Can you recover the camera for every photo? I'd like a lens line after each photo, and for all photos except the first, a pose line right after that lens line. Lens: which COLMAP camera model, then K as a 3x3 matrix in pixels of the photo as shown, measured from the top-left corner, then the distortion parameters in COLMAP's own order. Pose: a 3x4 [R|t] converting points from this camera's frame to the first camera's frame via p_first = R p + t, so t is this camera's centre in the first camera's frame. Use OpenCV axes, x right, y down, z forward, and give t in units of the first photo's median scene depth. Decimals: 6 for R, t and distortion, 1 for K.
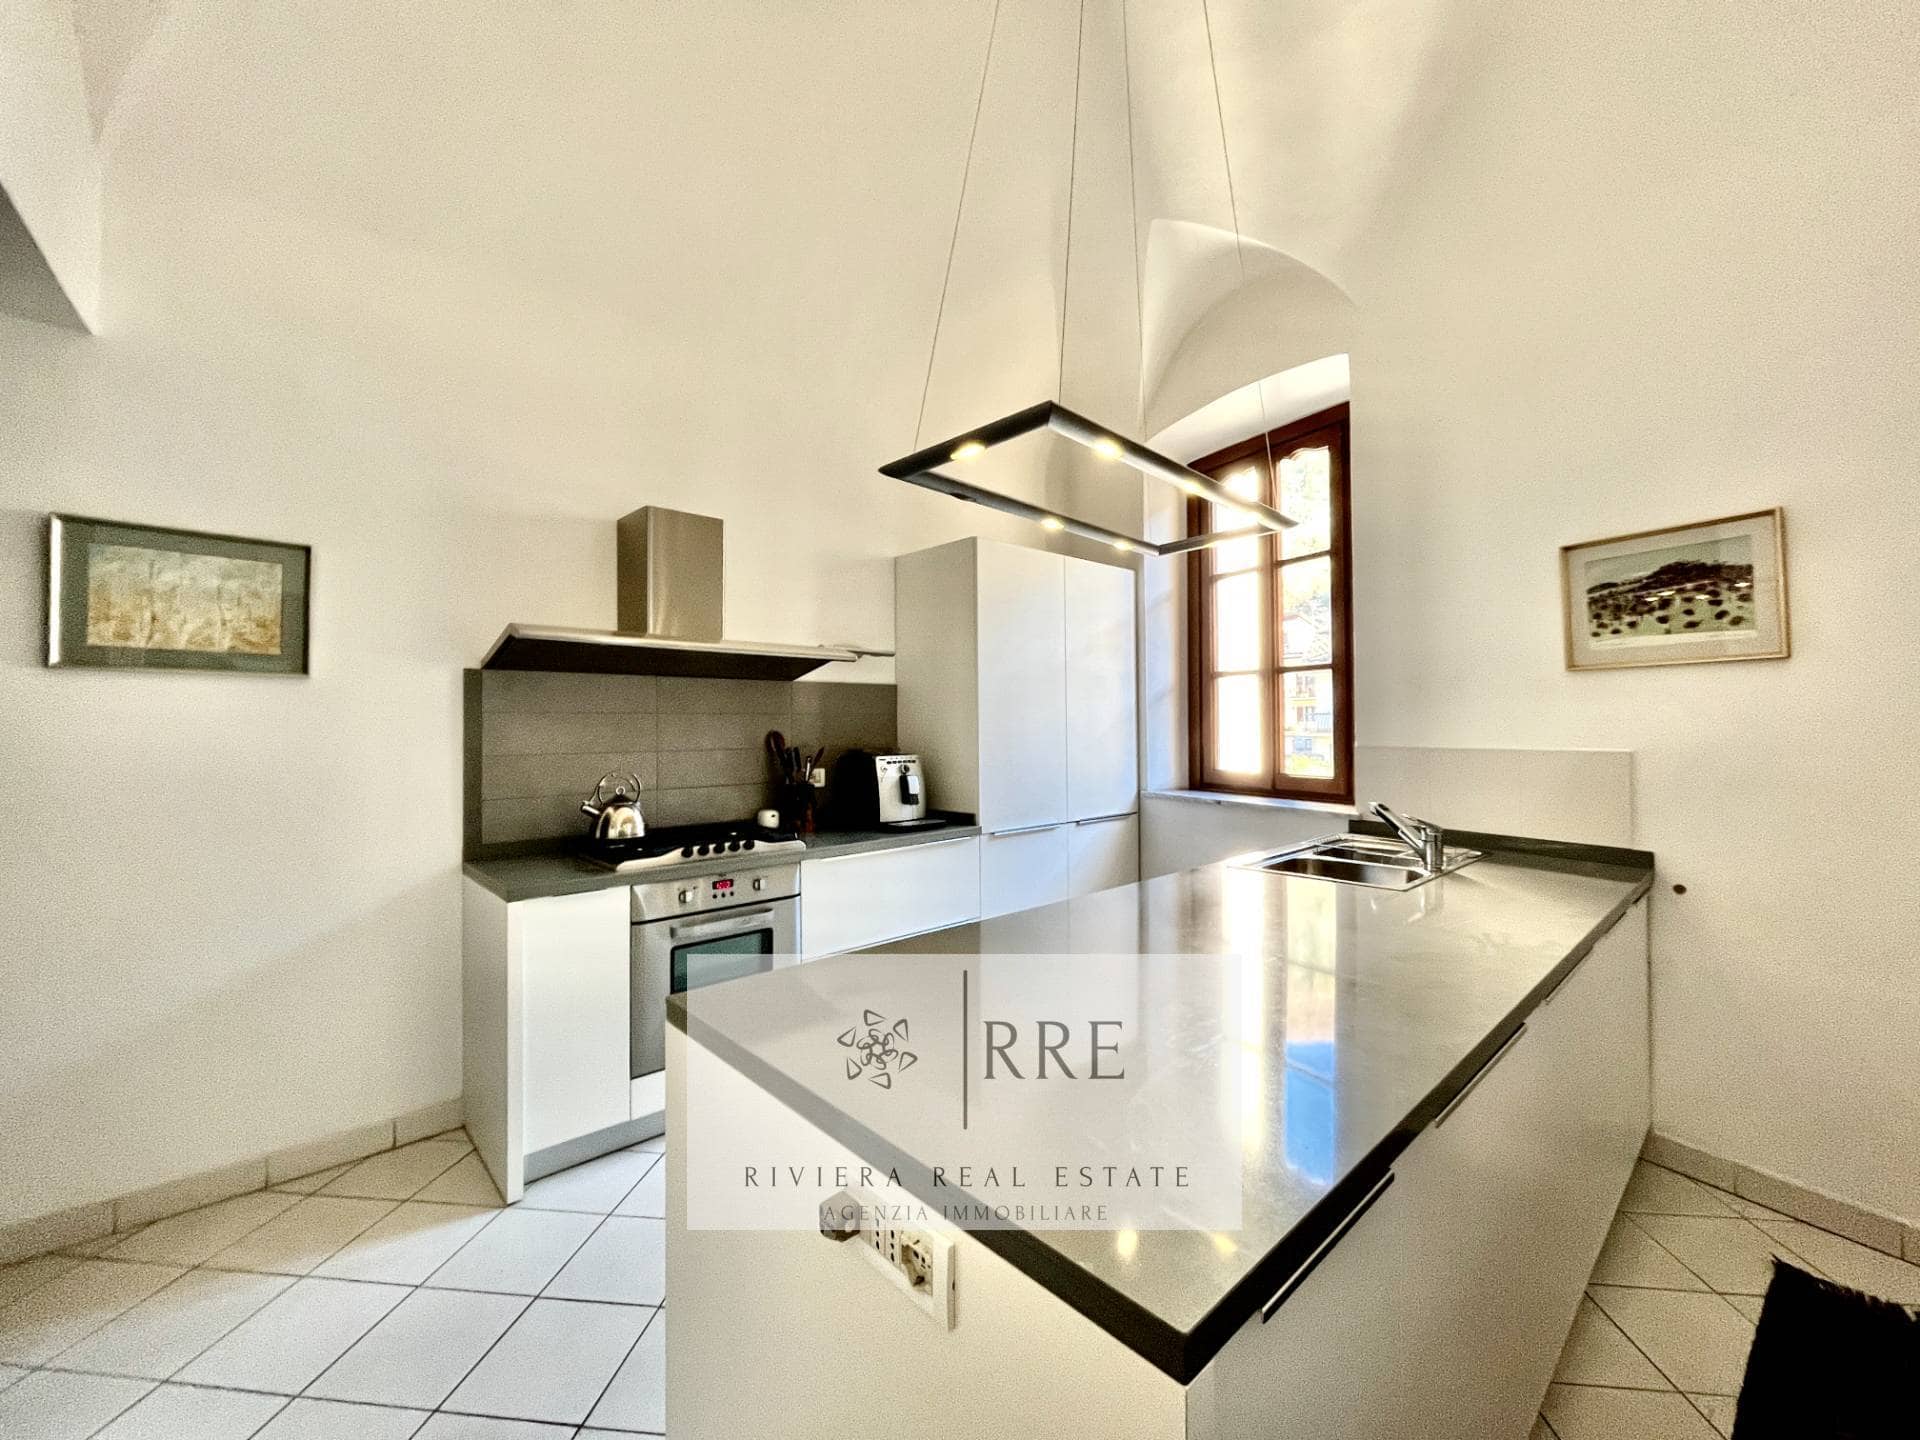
lens RADIAL K [[776.7, 0, 953.8], [0, 776.7, 713.8], [0, 0, 1]] dist [-0.001340, -0.000056]
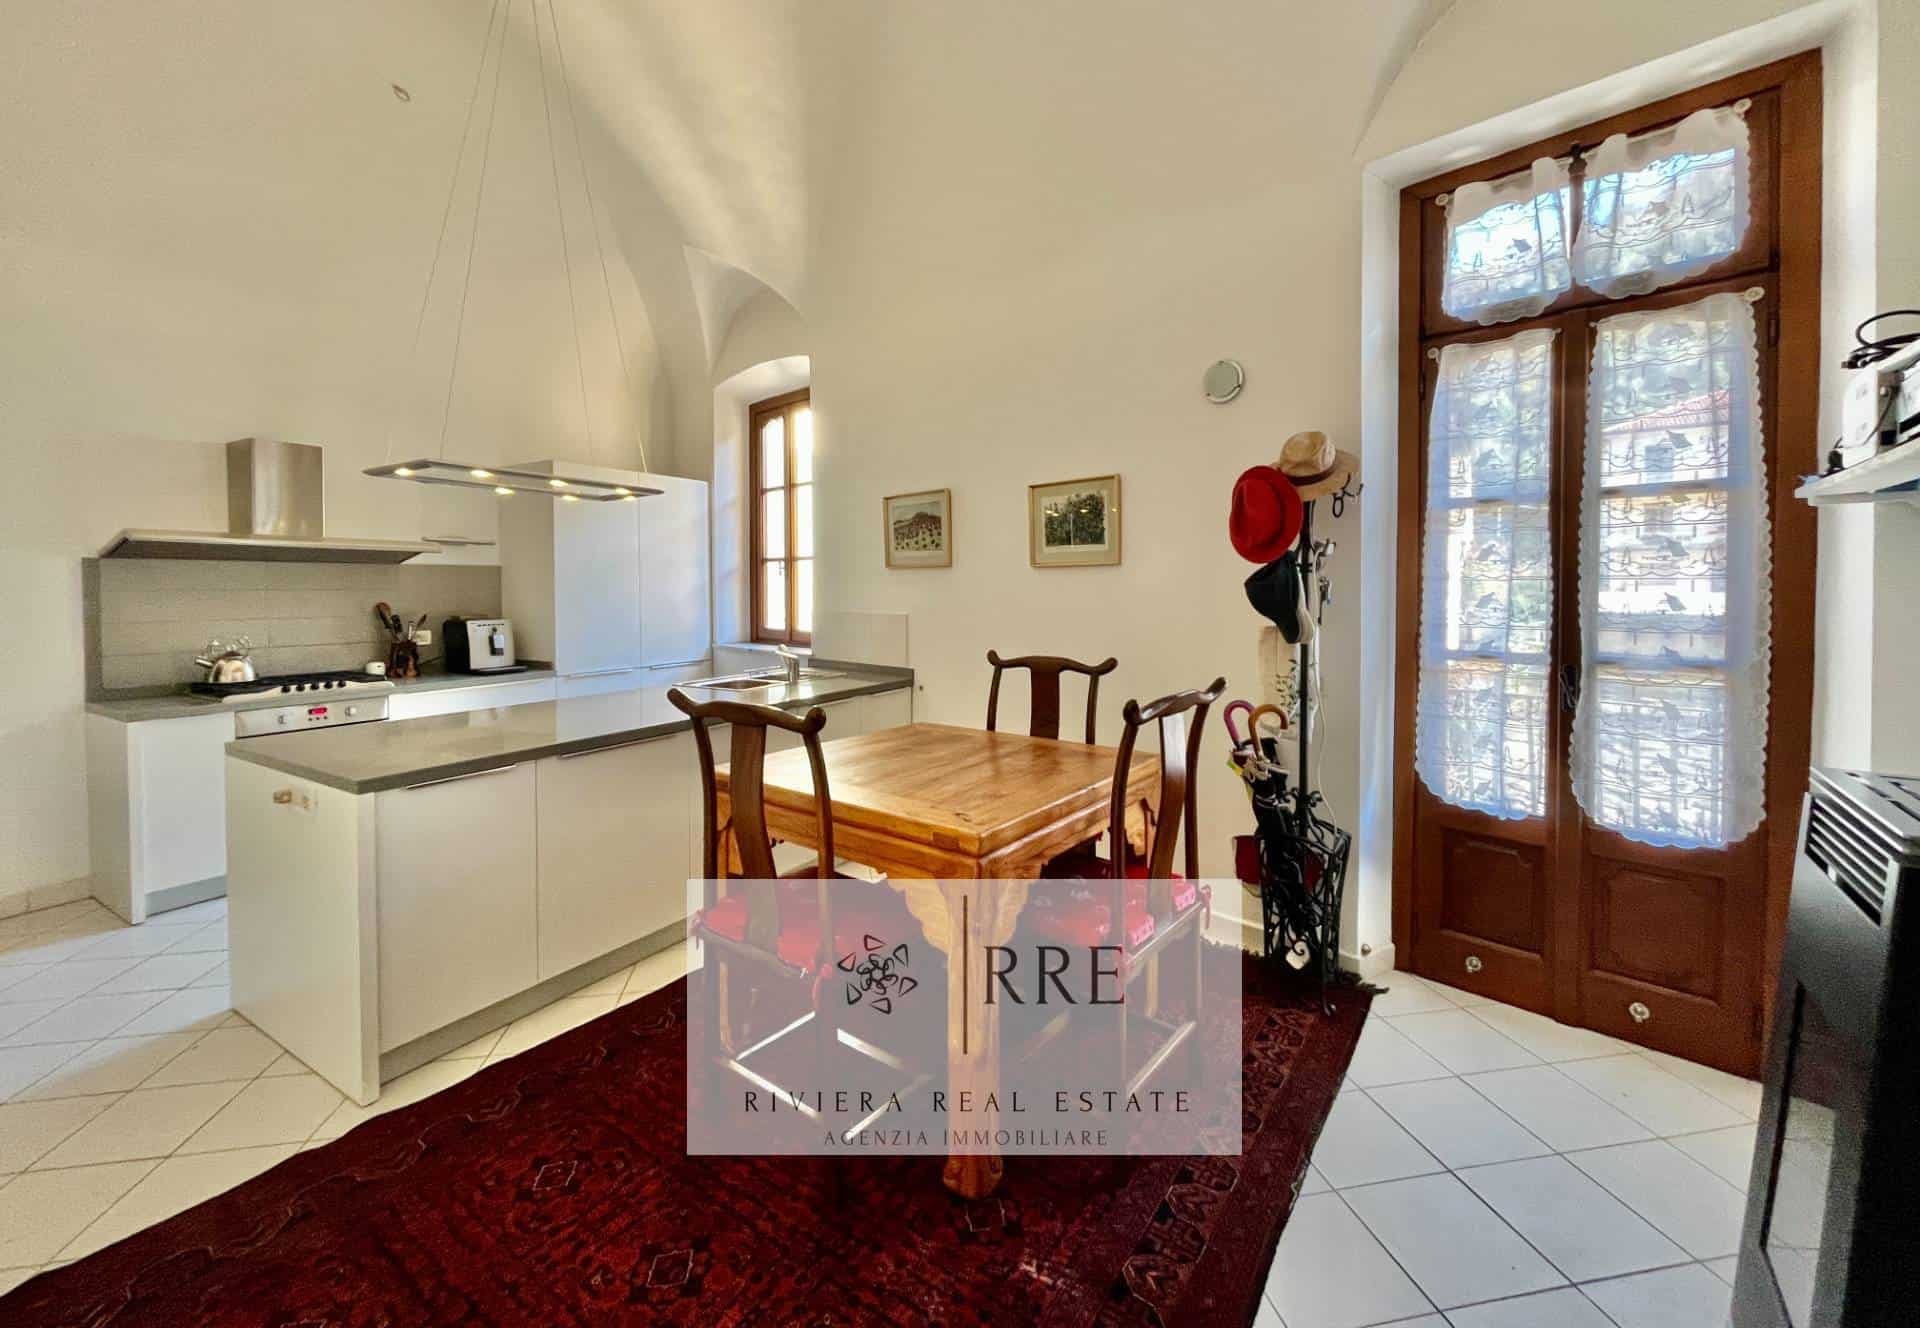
lens RADIAL K [[777.6, 0, 958.1], [0, 777.6, 601.8], [0, 0, 1]] dist [-0.001972, -0.000095]
pose [[0.957936, -0.002605, 0.286969, 0.403220], [-0.006607, 0.999494, 0.031127, -0.032938], [-0.286904, -0.031714, 0.957434, -0.669023]]
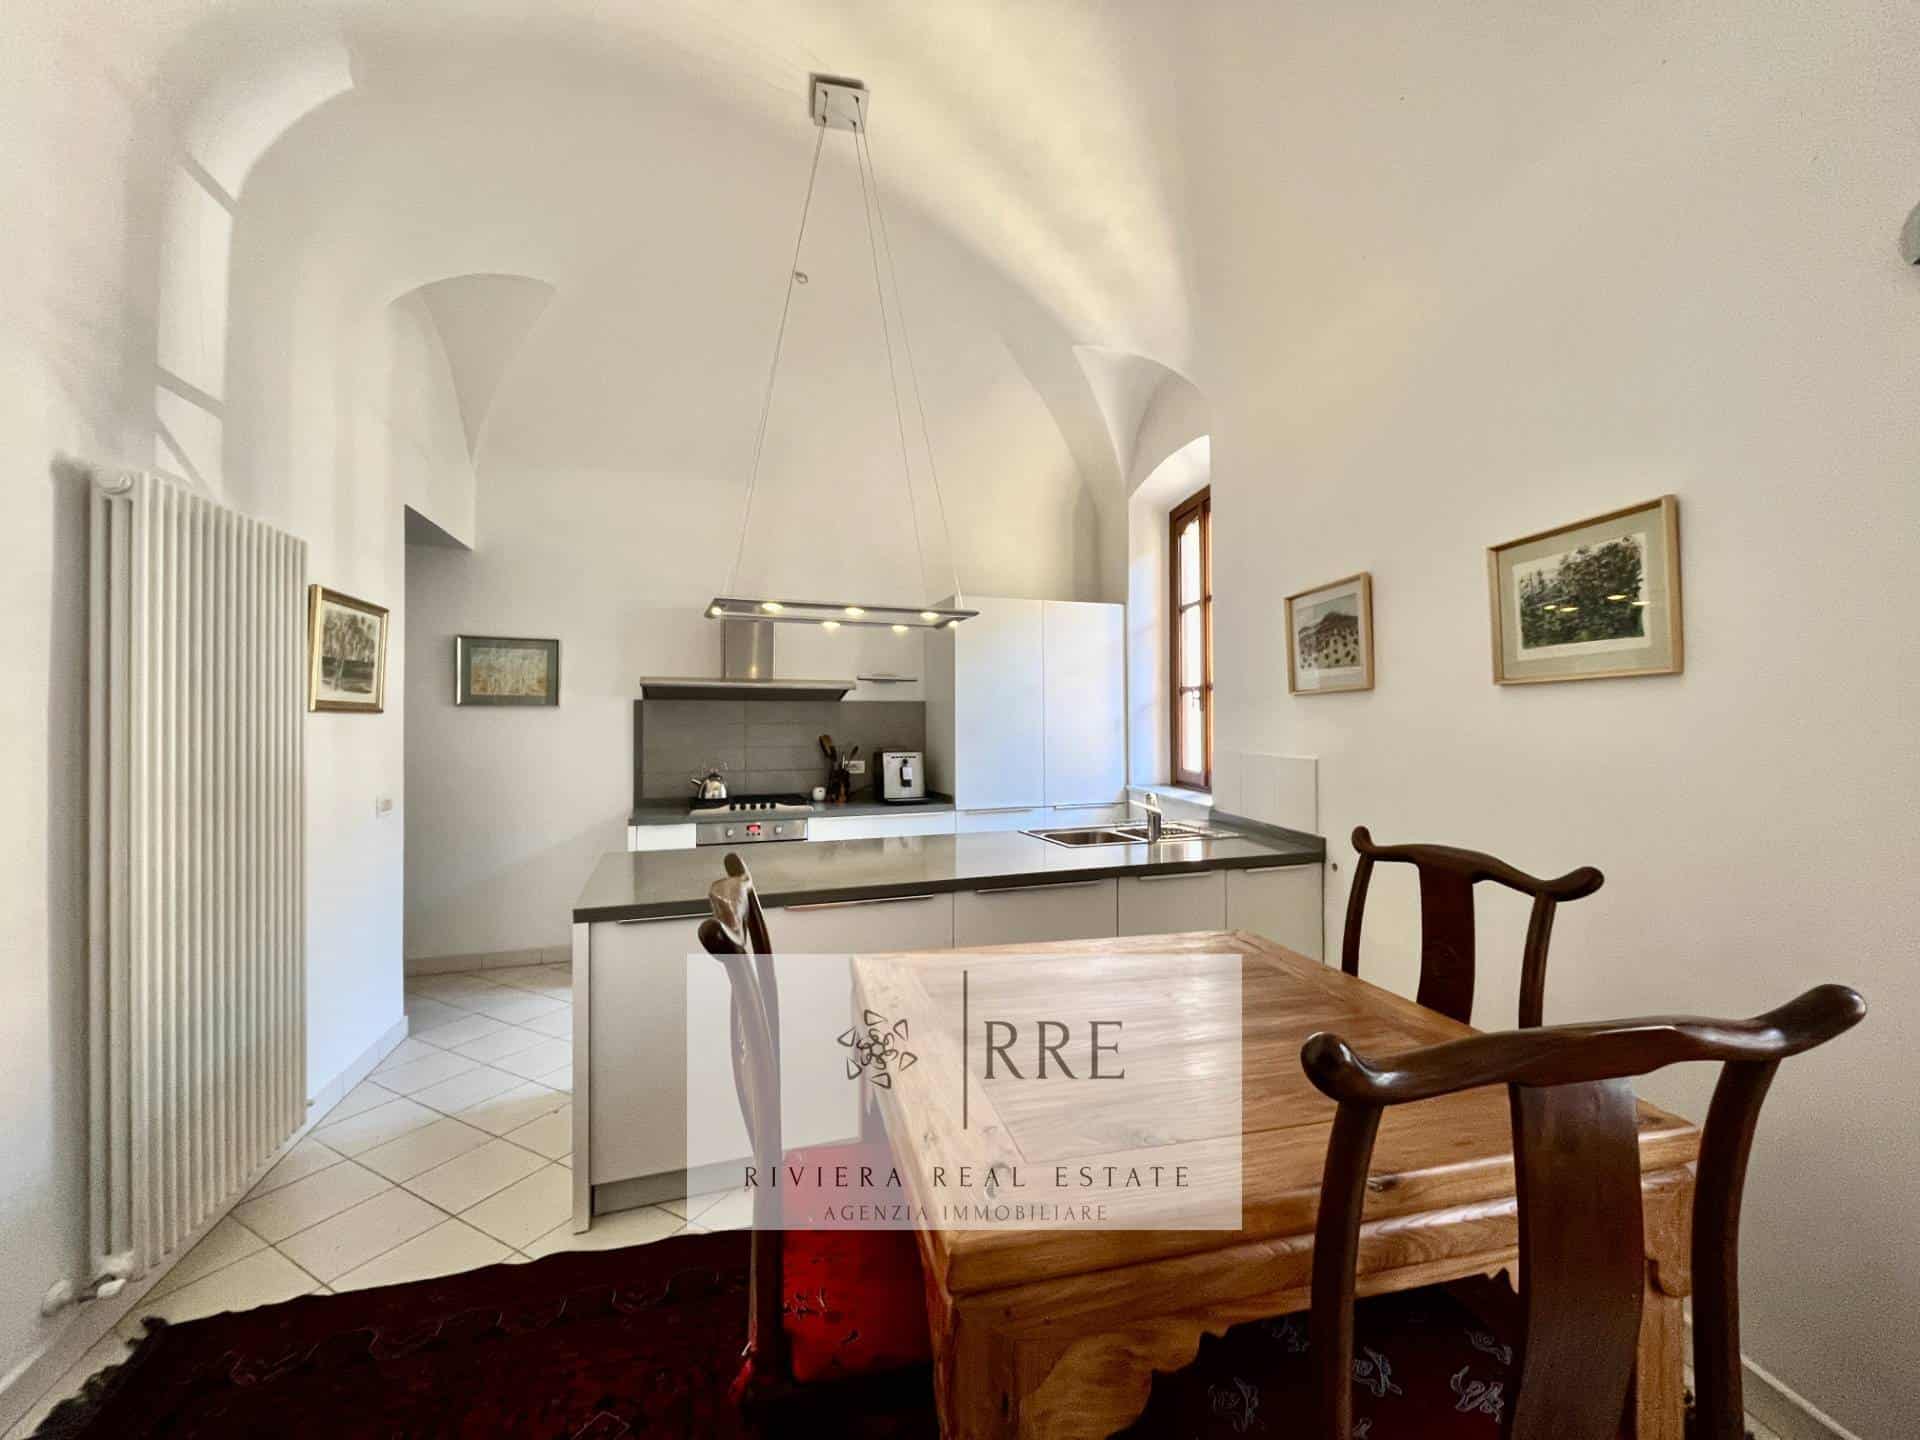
lens RADIAL K [[776.7, 0, 953.8], [0, 776.7, 713.8], [0, 0, 1]] dist [-0.001340, -0.000056]
pose [[0.923172, -0.001678, -0.384384, 0.704680], [0.003044, 0.999991, 0.002946, -0.027352], [0.384376, -0.003889, 0.923168, -0.355004]]
